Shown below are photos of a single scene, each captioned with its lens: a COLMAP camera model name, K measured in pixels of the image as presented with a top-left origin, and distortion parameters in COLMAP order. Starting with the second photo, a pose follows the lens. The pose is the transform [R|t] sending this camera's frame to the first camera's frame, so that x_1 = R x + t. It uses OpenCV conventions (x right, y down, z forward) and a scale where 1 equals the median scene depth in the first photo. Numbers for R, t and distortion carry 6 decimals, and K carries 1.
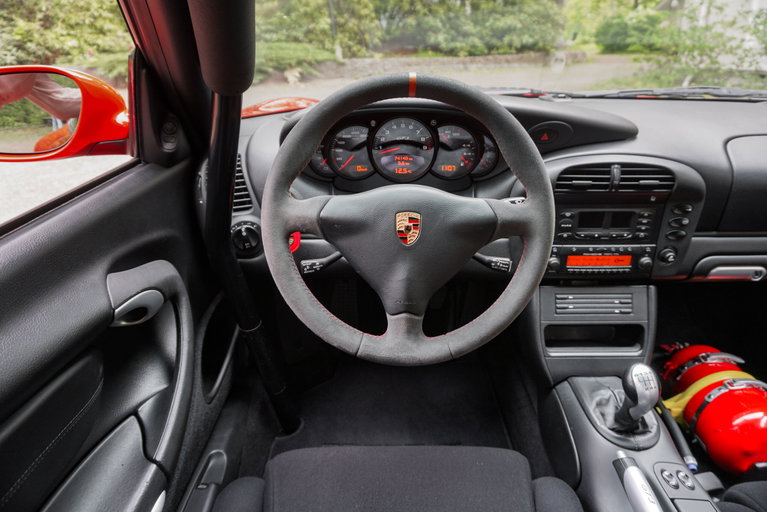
lens RADIAL K [[514.0, 0, 383.5], [0, 514.0, 256.0], [0, 0, 1]] dist [-0.009338, 0.000138]
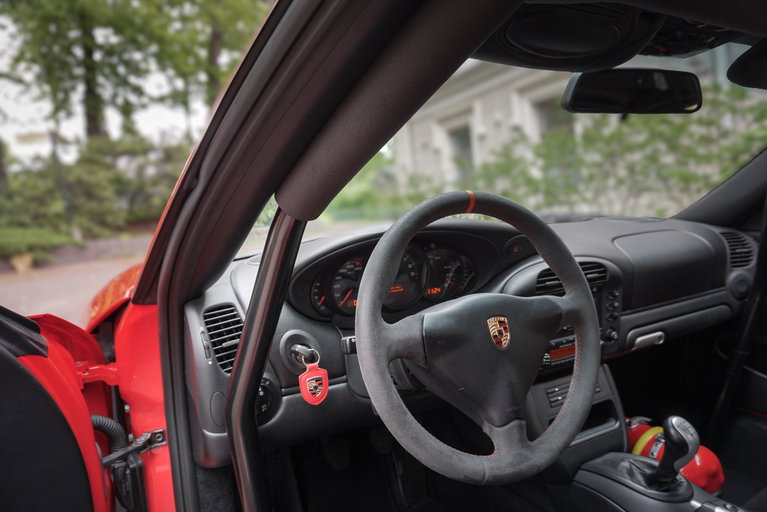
lens RADIAL K [[525.5, 0, 383.5], [0, 525.5, 256.0], [0, 0, 1]] dist [-0.031829, 0.000795]
pose [[0.877608, -0.094934, 0.469884, -0.459130], [0.238046, 0.937107, -0.255272, 0.010548], [-0.416098, 0.335883, 0.845012, 0.127499]]
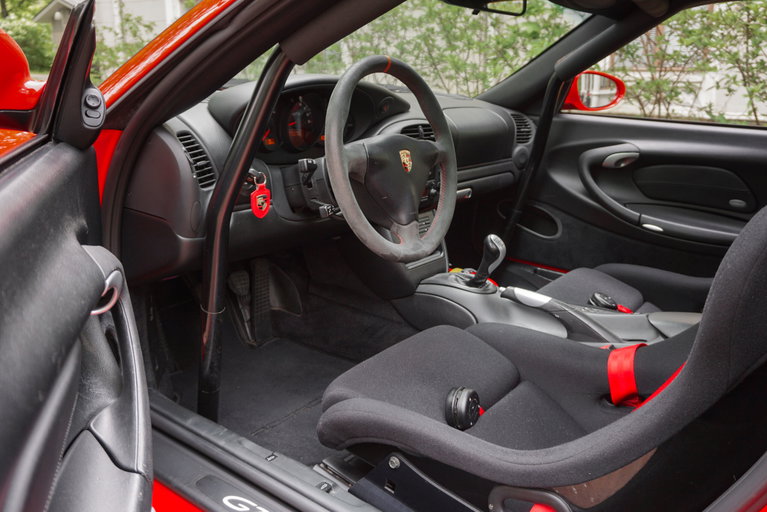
lens RADIAL K [[674.9, 0, 386.4], [0, 674.9, 286.0], [0, 0, 1]] dist [-0.083964, -0.002802]
pose [[0.577624, -0.215557, 0.787328, -1.135790], [0.268803, 0.960939, 0.065881, 0.105427], [-0.770775, 0.173582, 0.613005, -0.037025]]
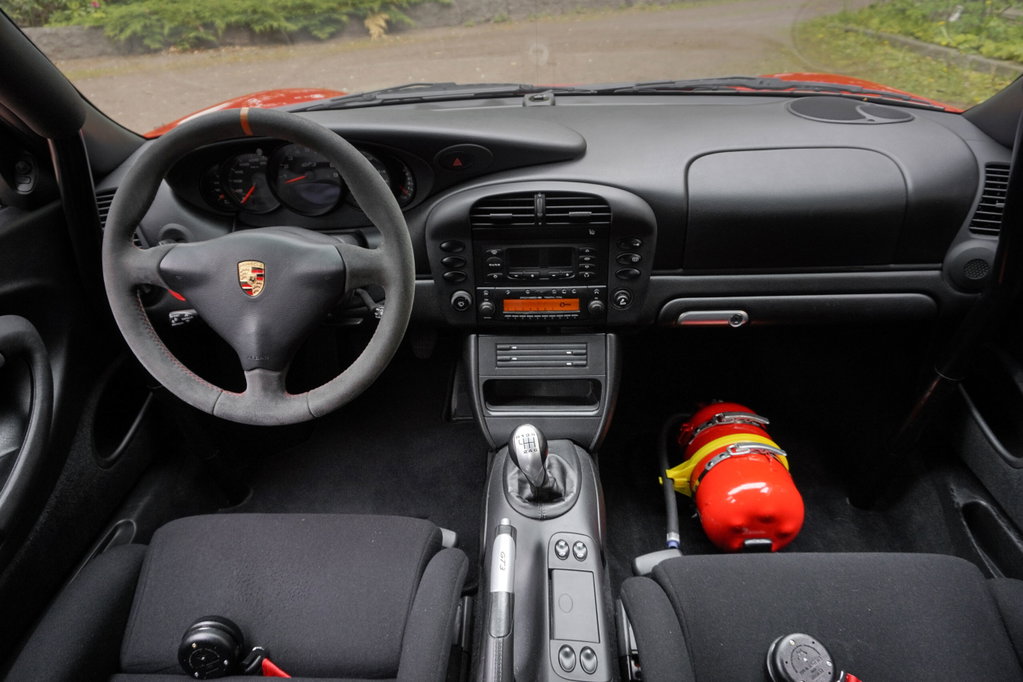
lens RADIAL K [[730.8, 0, 494.5], [0, 730.8, 339.7], [0, 0, 1]] dist [-0.008586, 0.001599]
pose [[0.997780, -0.007596, -0.066162, 0.418248], [0.013249, 0.996257, 0.085417, -0.037640], [0.065266, -0.086104, 0.994146, -0.212052]]
